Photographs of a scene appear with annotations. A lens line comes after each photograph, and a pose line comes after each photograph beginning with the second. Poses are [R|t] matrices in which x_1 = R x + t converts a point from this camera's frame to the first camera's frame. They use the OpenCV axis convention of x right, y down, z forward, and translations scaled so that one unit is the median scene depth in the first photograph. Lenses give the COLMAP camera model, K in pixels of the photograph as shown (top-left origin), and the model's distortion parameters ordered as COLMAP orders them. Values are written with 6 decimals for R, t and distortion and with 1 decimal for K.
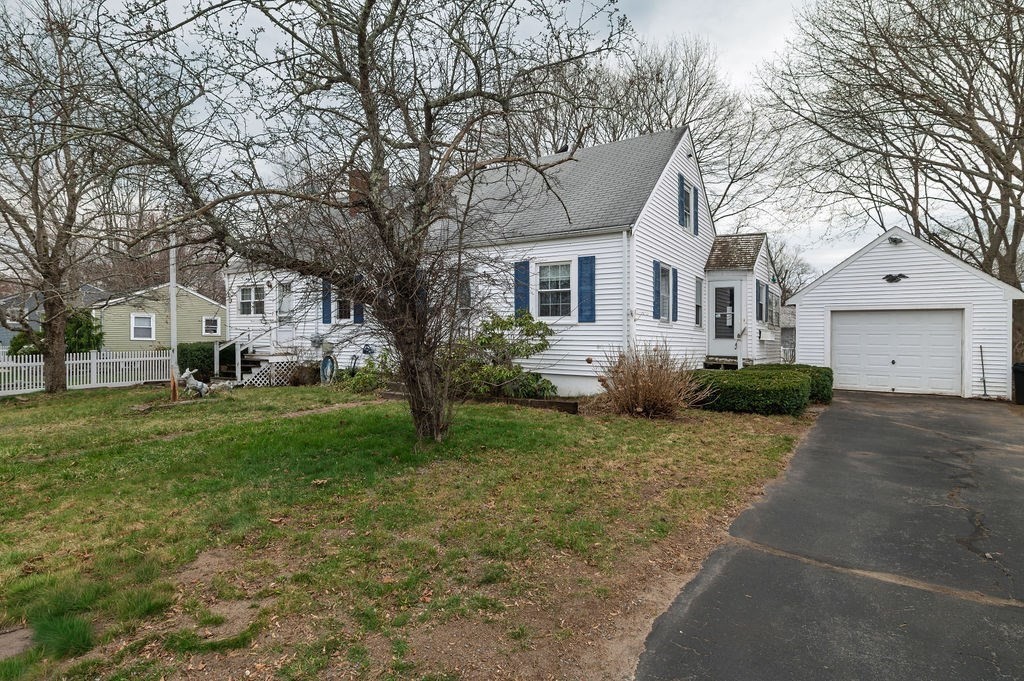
lens RADIAL K [[519.1, 0, 512.0], [0, 519.1, 340.5], [0, 0, 1]] dist [0.000850, -0.000430]
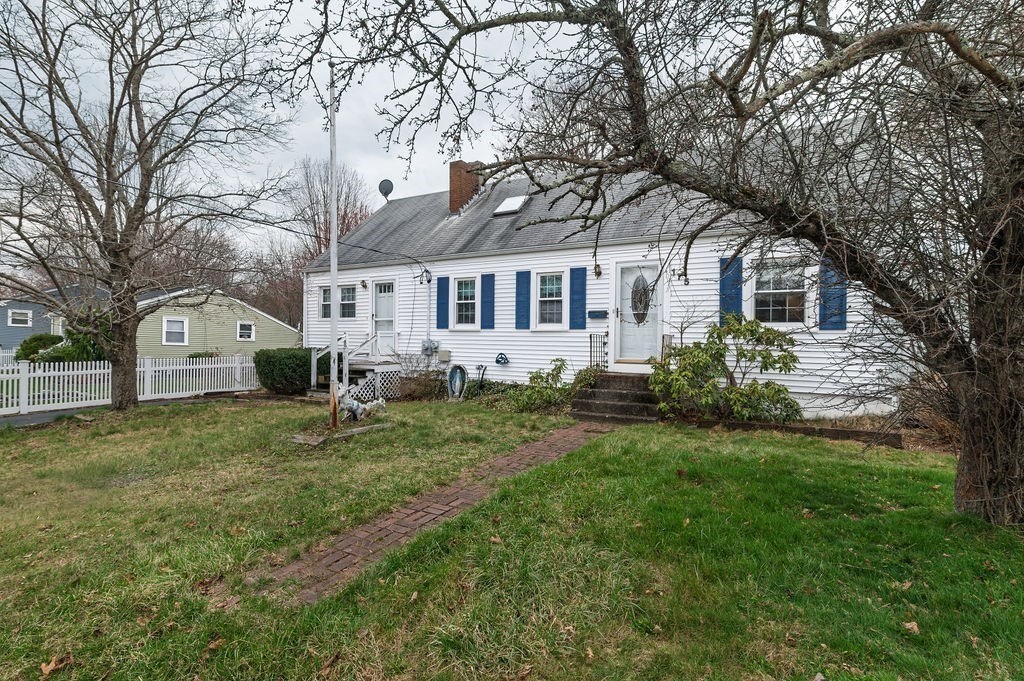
lens RADIAL K [[479.0, 0, 511.5], [0, 479.0, 347.0], [0, 0, 1]] dist [0.000884, 0.000435]
pose [[0.998198, 0.005948, 0.059714, -0.261929], [-0.006039, 0.999981, 0.001342, -0.003168], [-0.059705, -0.001700, 0.998215, 0.164039]]
